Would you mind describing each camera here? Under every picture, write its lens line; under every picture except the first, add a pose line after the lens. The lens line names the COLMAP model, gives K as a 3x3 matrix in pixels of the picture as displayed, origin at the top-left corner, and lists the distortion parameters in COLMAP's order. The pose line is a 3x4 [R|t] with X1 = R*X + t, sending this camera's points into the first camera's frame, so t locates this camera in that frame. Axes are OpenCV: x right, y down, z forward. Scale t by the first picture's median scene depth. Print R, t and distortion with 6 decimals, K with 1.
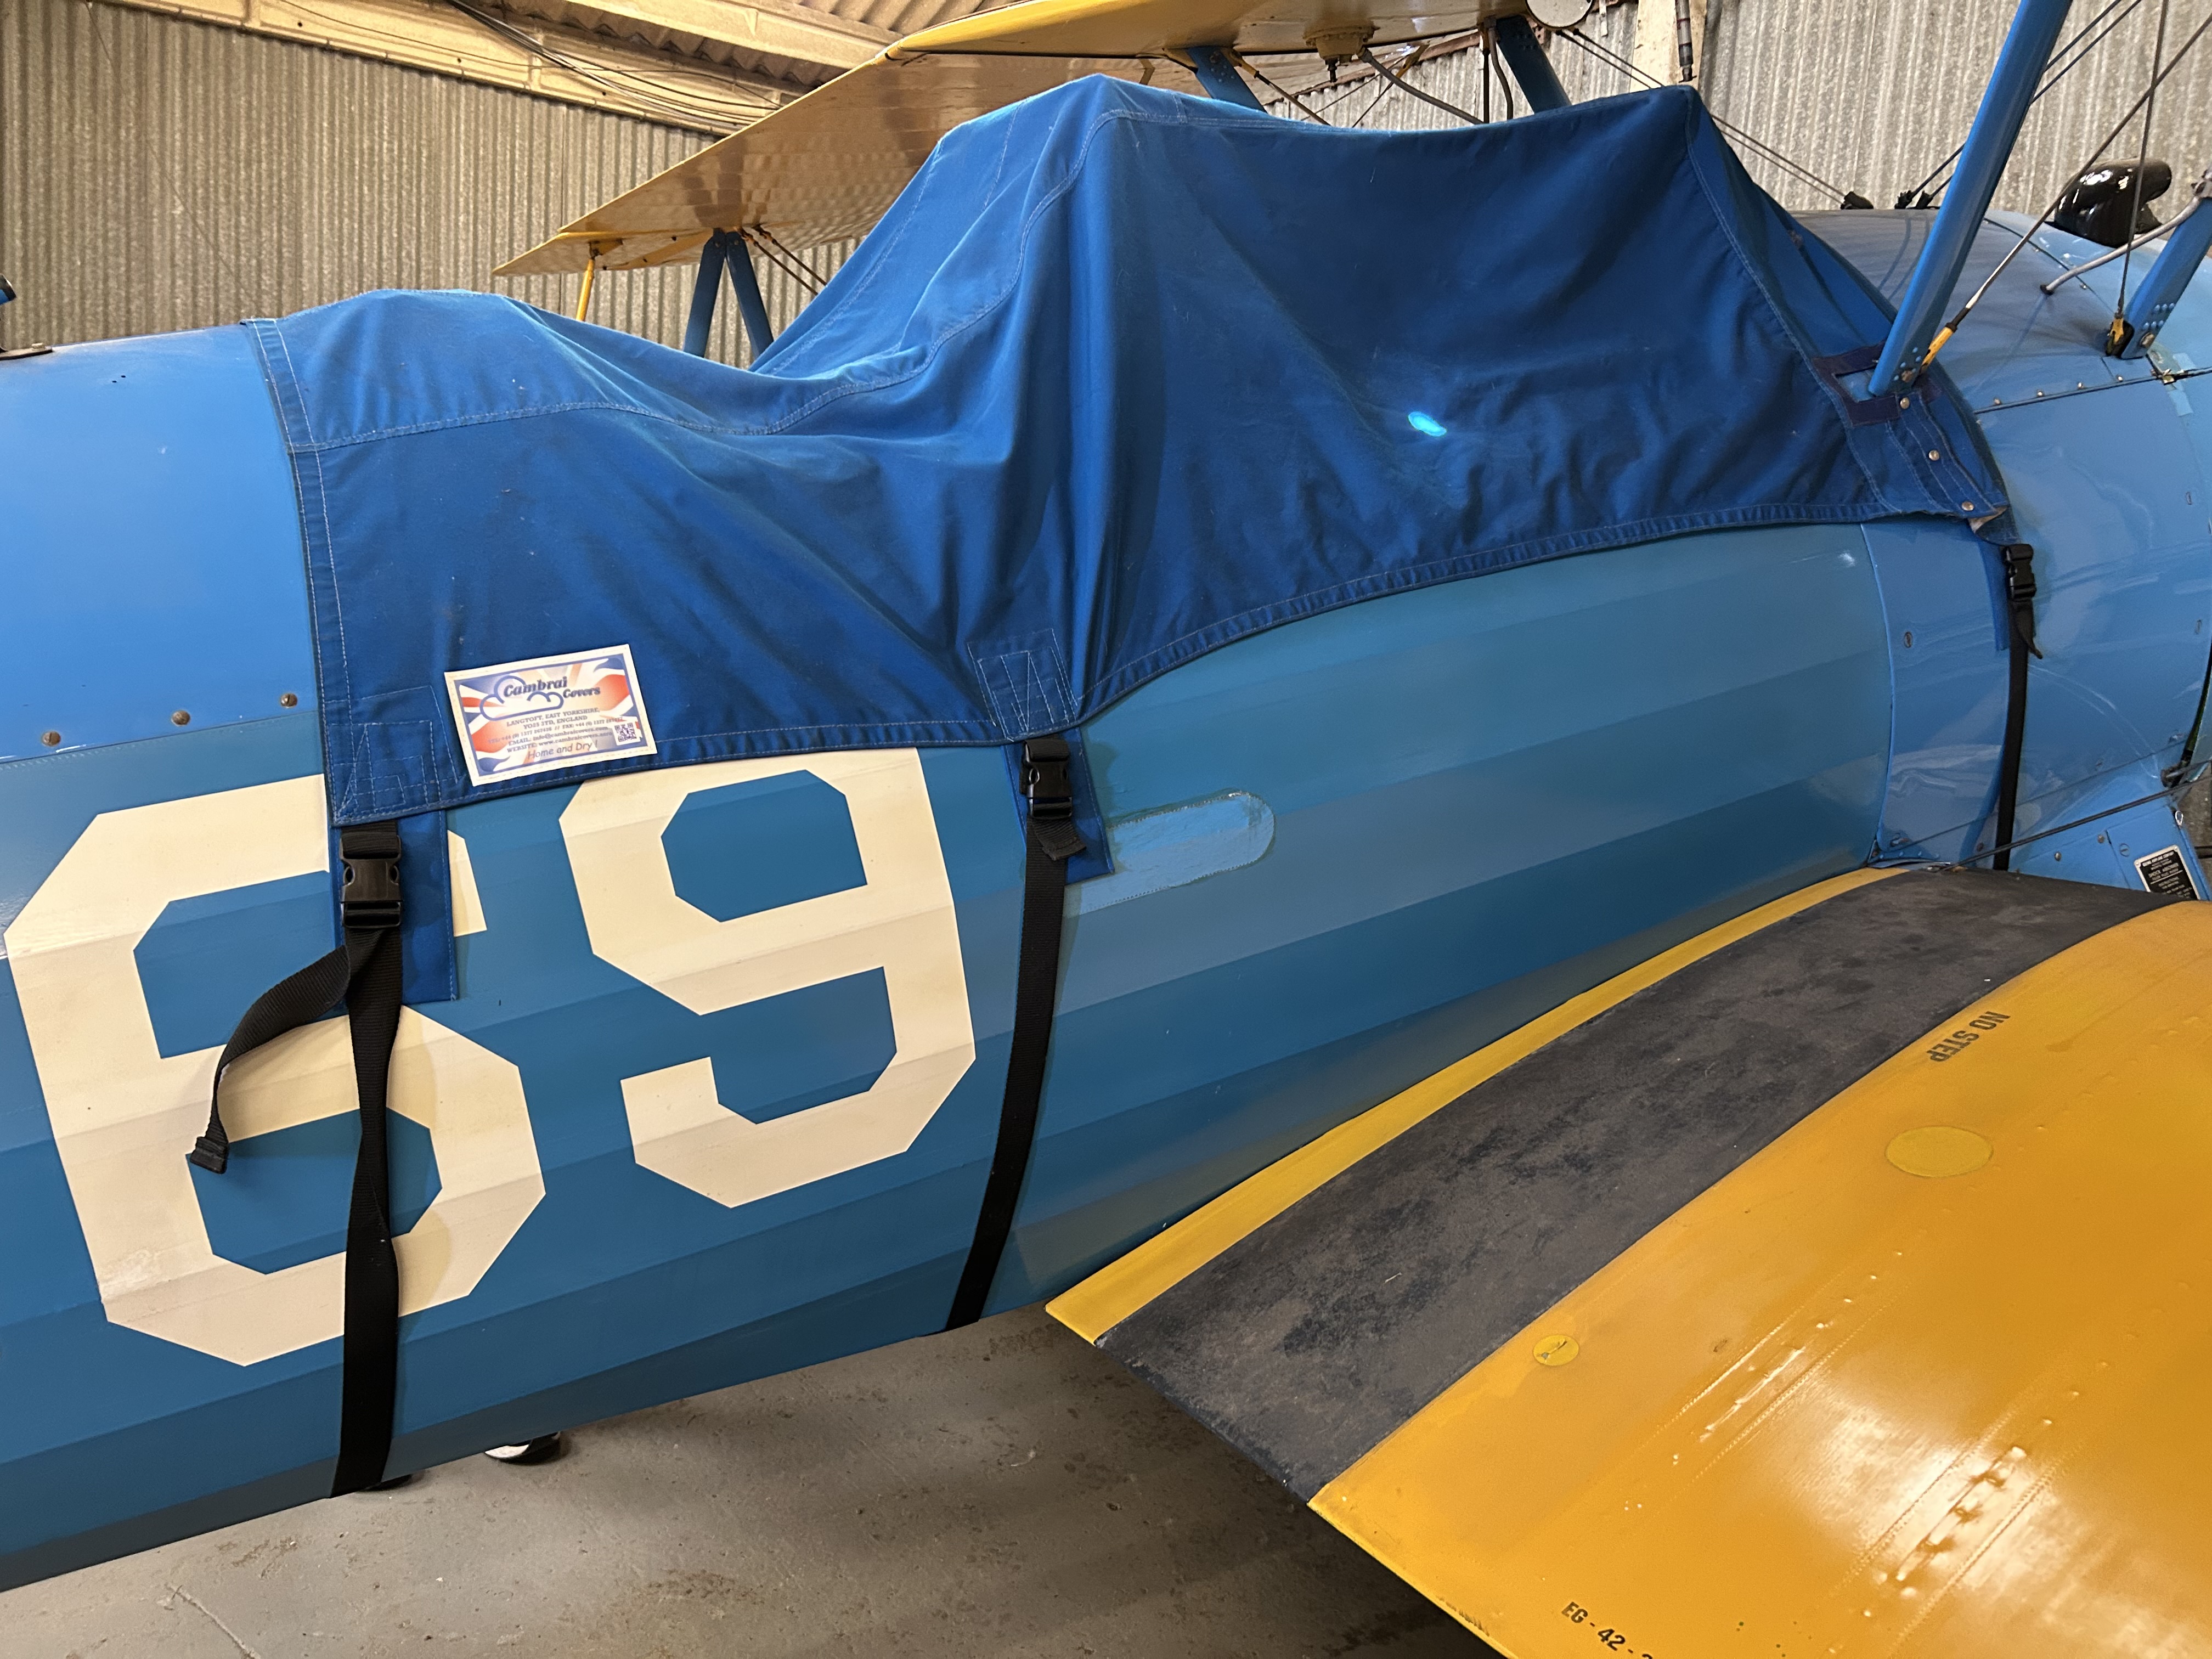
lens RADIAL K [[1661.9, 0, 1106.0], [0, 1661.9, 829.5], [0, 0, 1]] dist [0.003417, 0.002553]
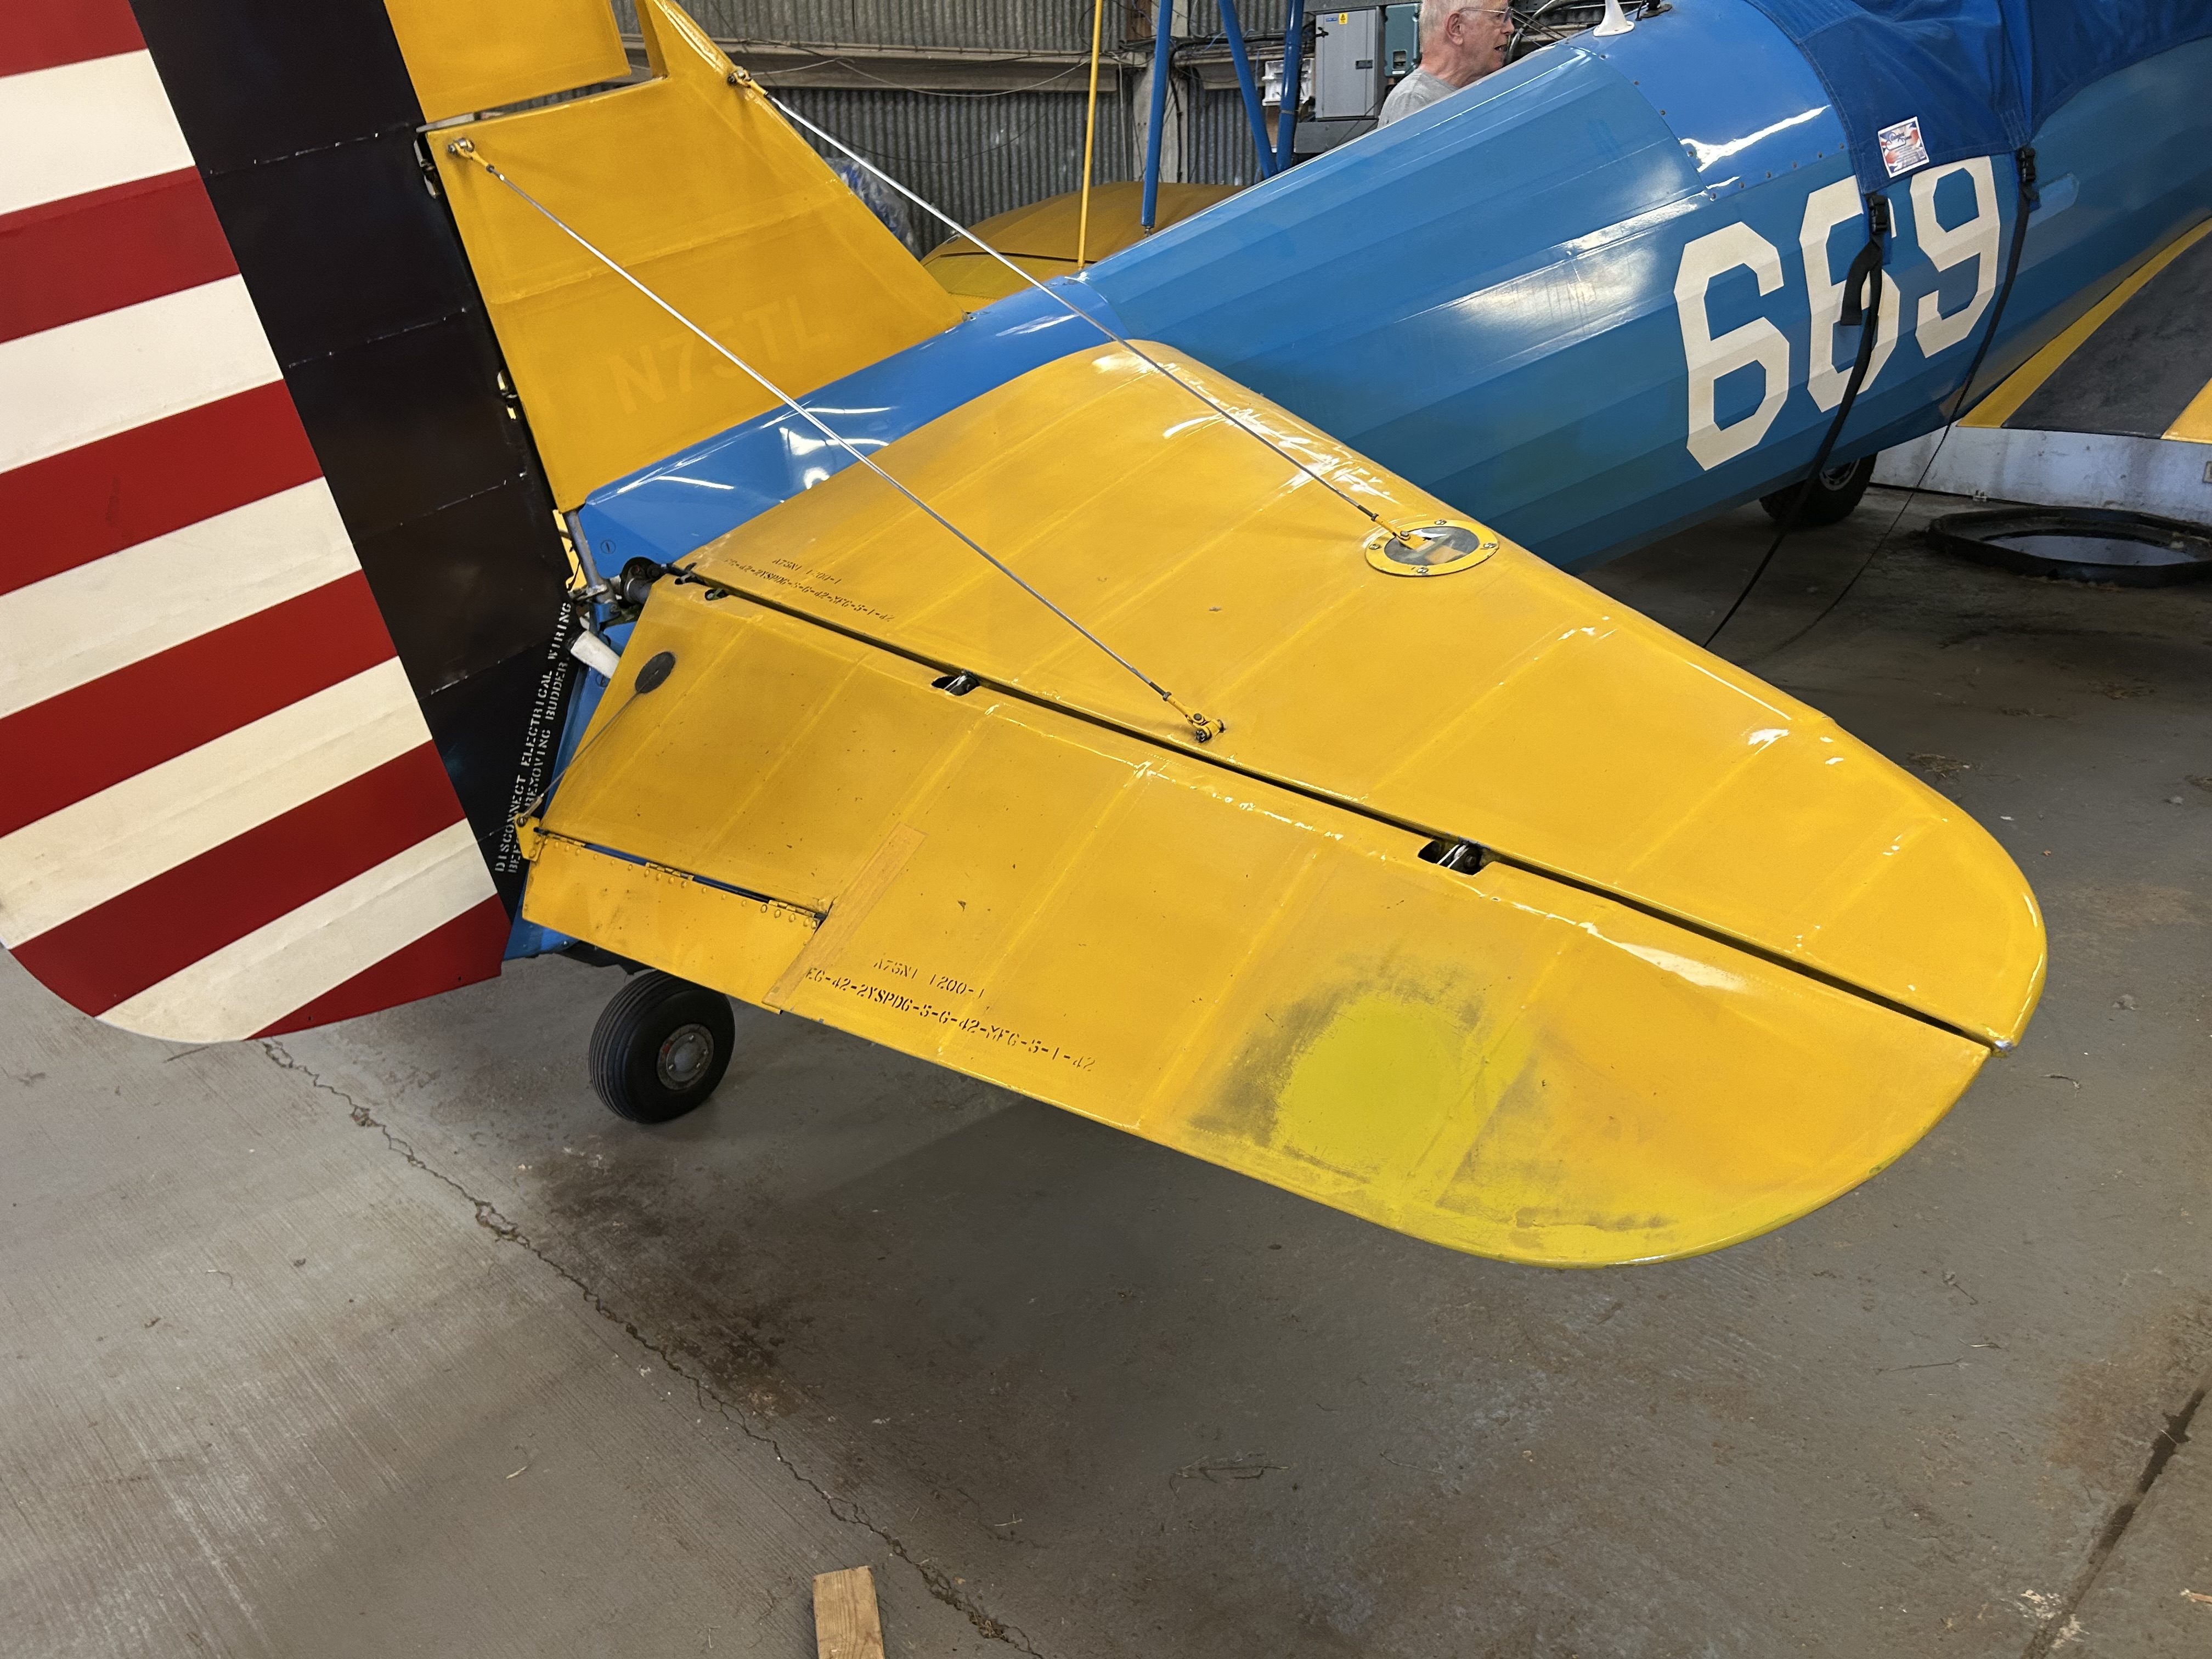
lens RADIAL K [[1661.9, 0, 1106.0], [0, 1661.9, 829.5], [0, 0, 1]] dist [0.003417, 0.002553]
pose [[0.986170, -0.138350, 0.091255, -1.843449], [0.114054, 0.966008, 0.231990, 0.200113], [-0.120248, -0.218374, 0.968428, -1.478473]]
